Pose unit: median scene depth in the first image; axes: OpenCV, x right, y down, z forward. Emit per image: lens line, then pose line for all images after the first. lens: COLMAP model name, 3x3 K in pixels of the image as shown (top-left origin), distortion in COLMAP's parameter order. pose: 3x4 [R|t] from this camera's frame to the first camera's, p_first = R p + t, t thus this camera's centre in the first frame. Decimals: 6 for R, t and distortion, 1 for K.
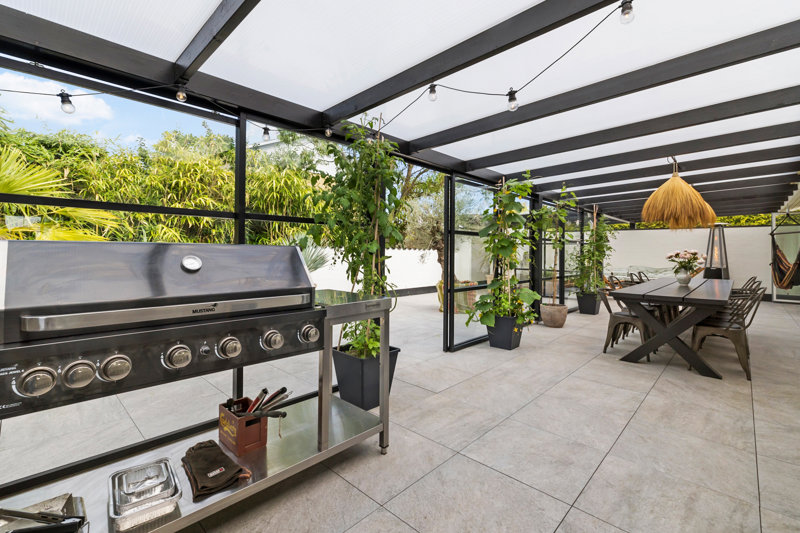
lens RADIAL K [[347.7, 0, 398.4], [0, 347.7, 260.6], [0, 0, 1]] dist [0.001722, 0.000091]
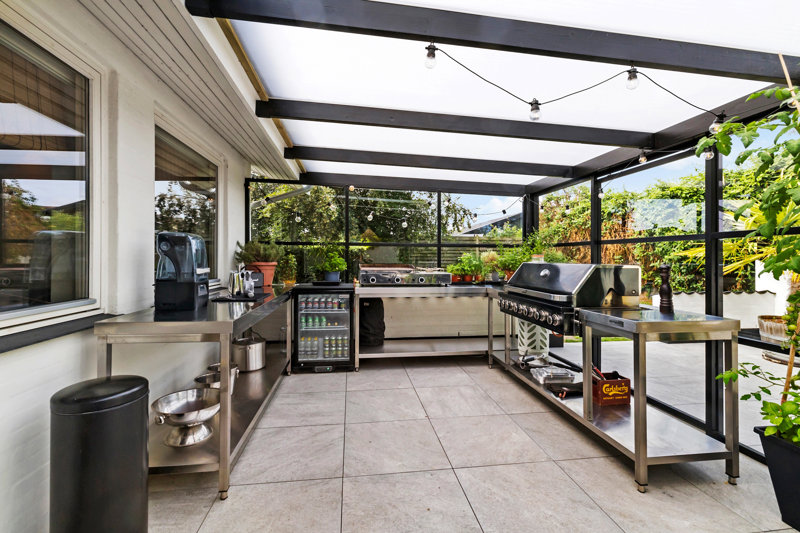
lens RADIAL K [[347.7, 0, 400.4], [0, 347.7, 262.0], [0, 0, 1]] dist [0.001722, 0.000091]
pose [[-0.620929, -0.010046, -0.783803, 1.172335], [-0.014584, 0.999893, -0.001262, -0.033668], [0.783731, 0.010647, -0.621009, 1.175618]]
